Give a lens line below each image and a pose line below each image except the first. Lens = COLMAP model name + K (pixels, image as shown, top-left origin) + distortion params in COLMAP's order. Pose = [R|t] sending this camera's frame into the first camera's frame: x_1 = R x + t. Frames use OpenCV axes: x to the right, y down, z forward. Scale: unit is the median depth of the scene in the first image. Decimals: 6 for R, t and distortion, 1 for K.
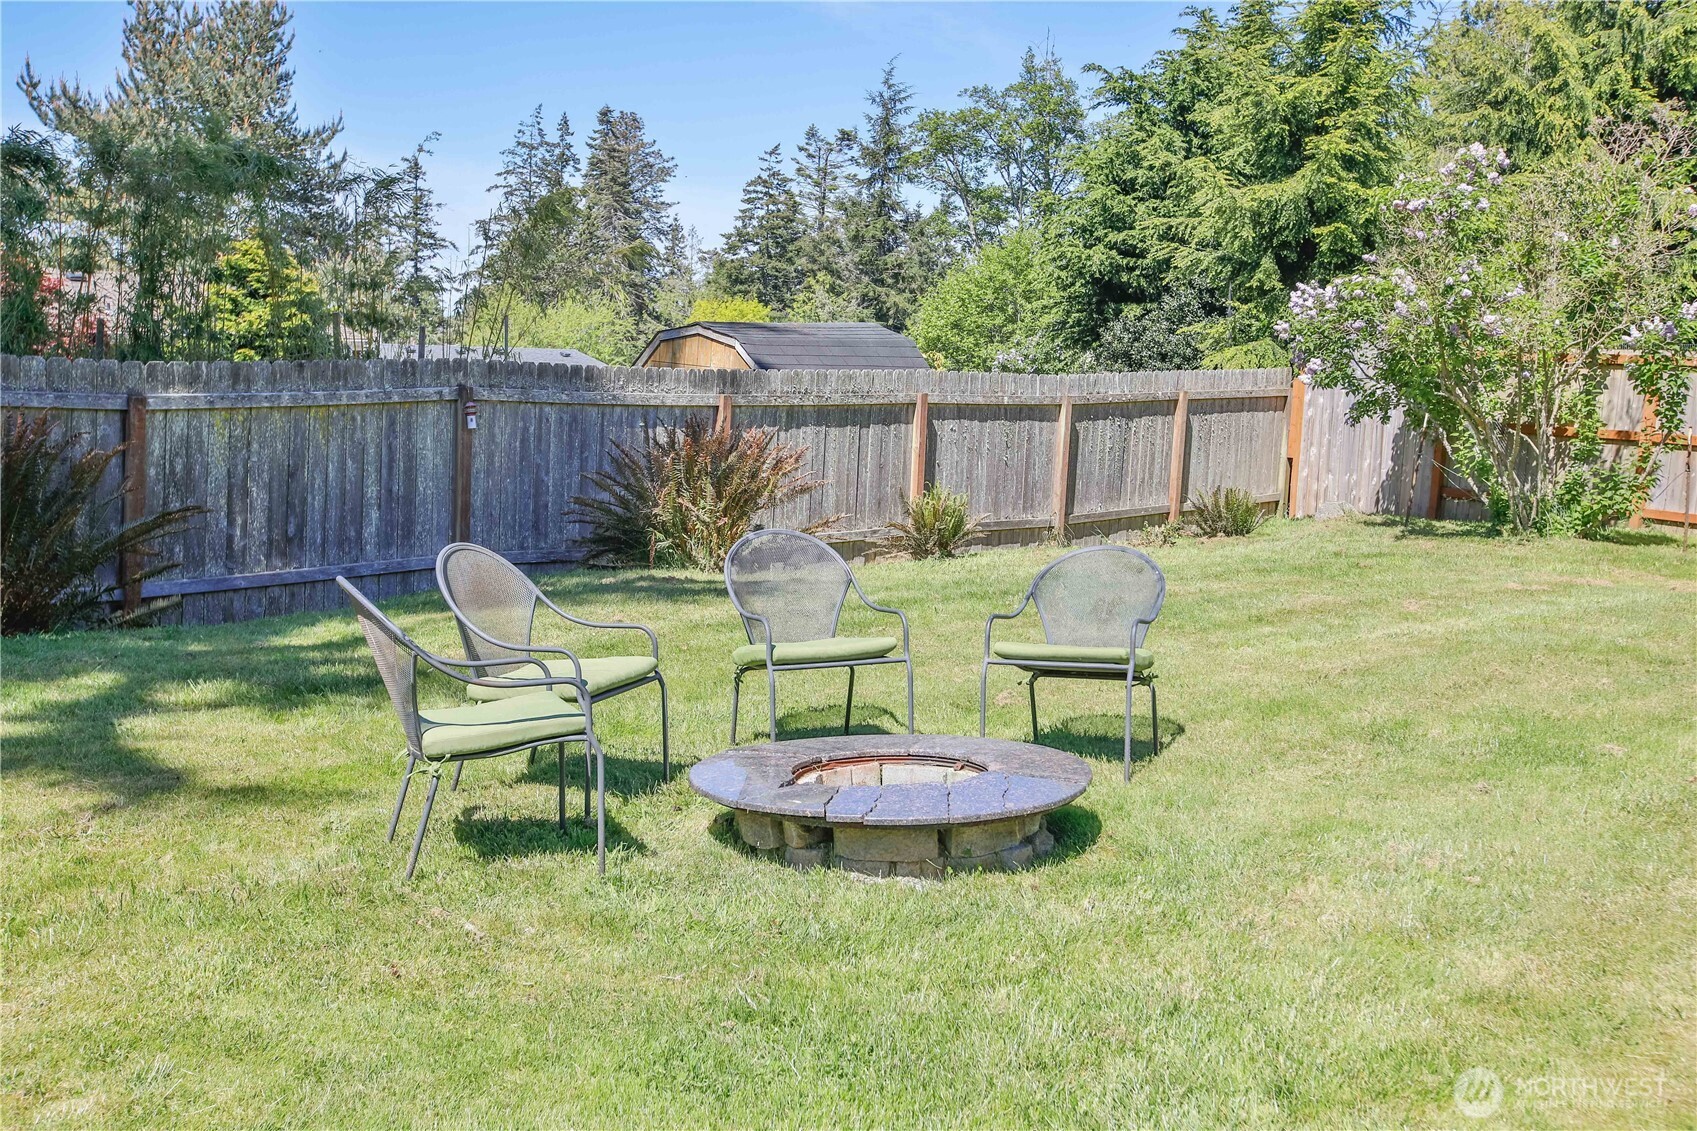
lens RADIAL K [[1676.8, 0, 851.2], [0, 1676.8, 562.0], [0, 0, 1]] dist [0.071717, 0.000000]
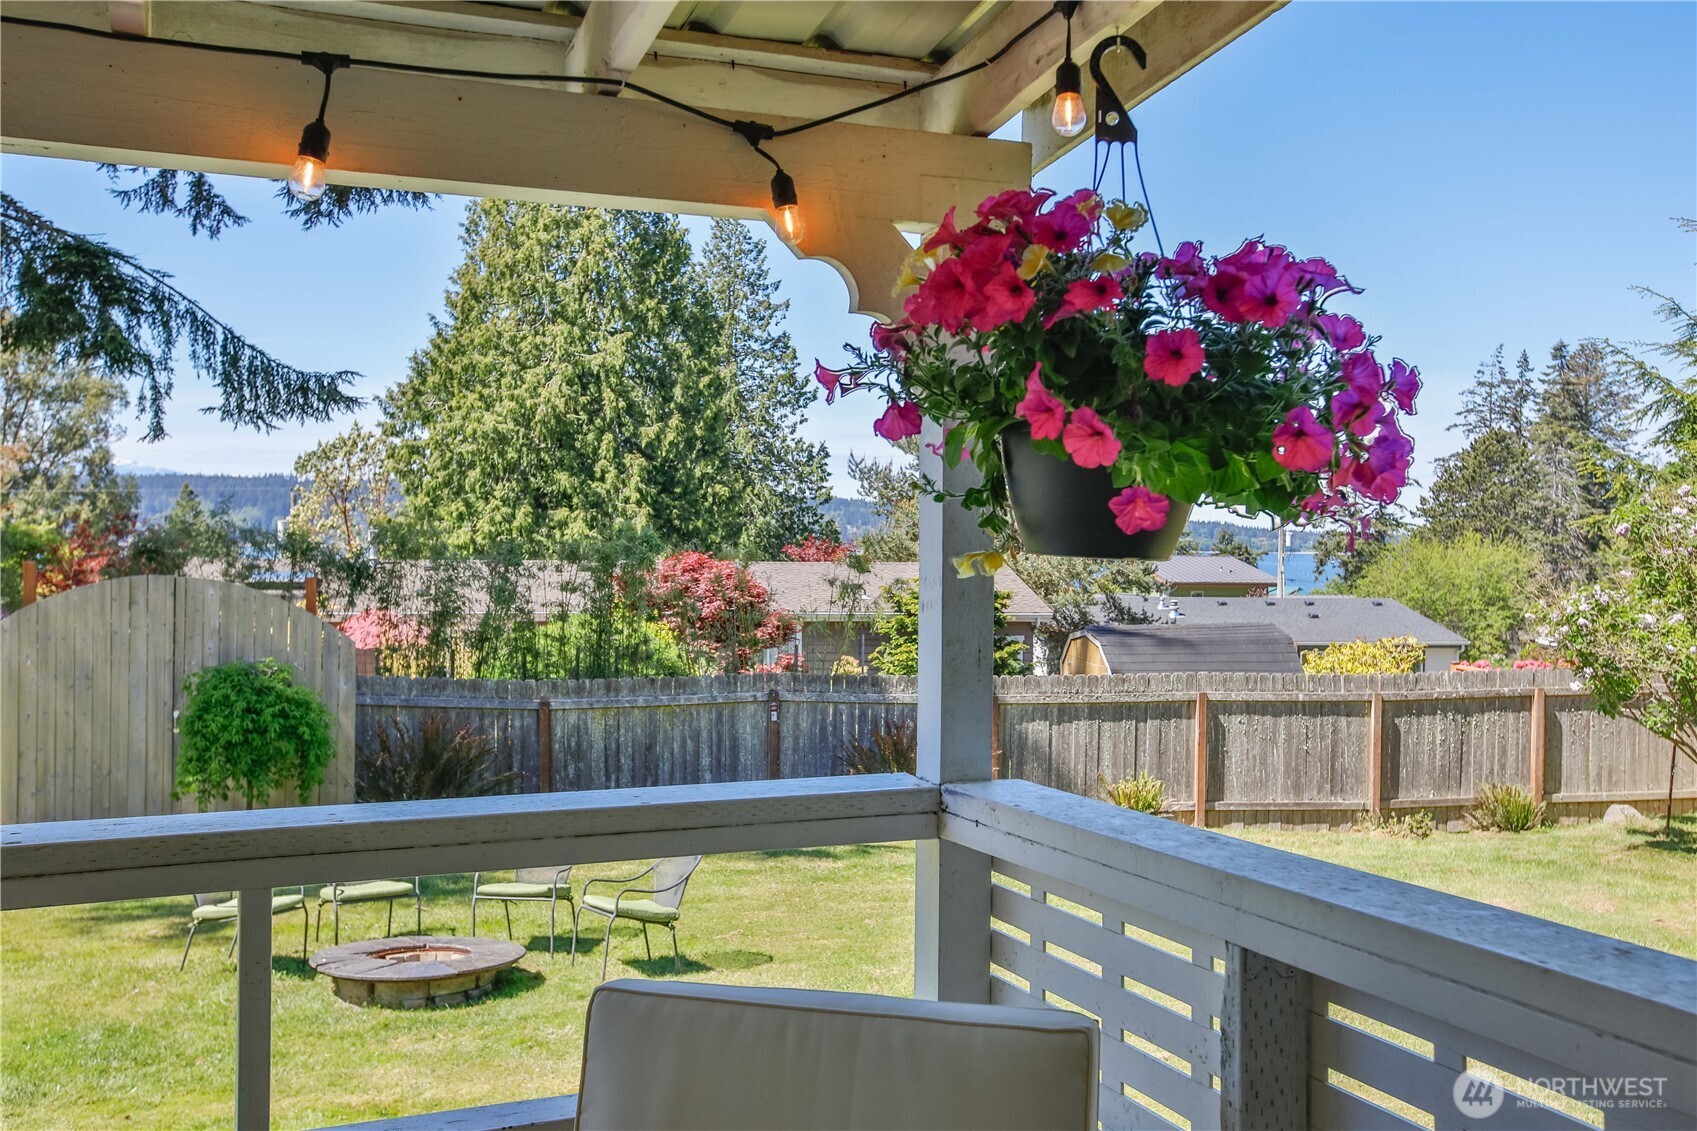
lens RADIAL K [[1590.0, 0, 839.3], [0, 1590.0, 616.6], [0, 0, 1]] dist [0.023403, 0.000000]
pose [[0.830669, 0.000086, -0.556766, 0.448138], [-0.056919, 0.994774, -0.084766, -0.041930], [0.553849, 0.102103, 0.826333, -0.089336]]
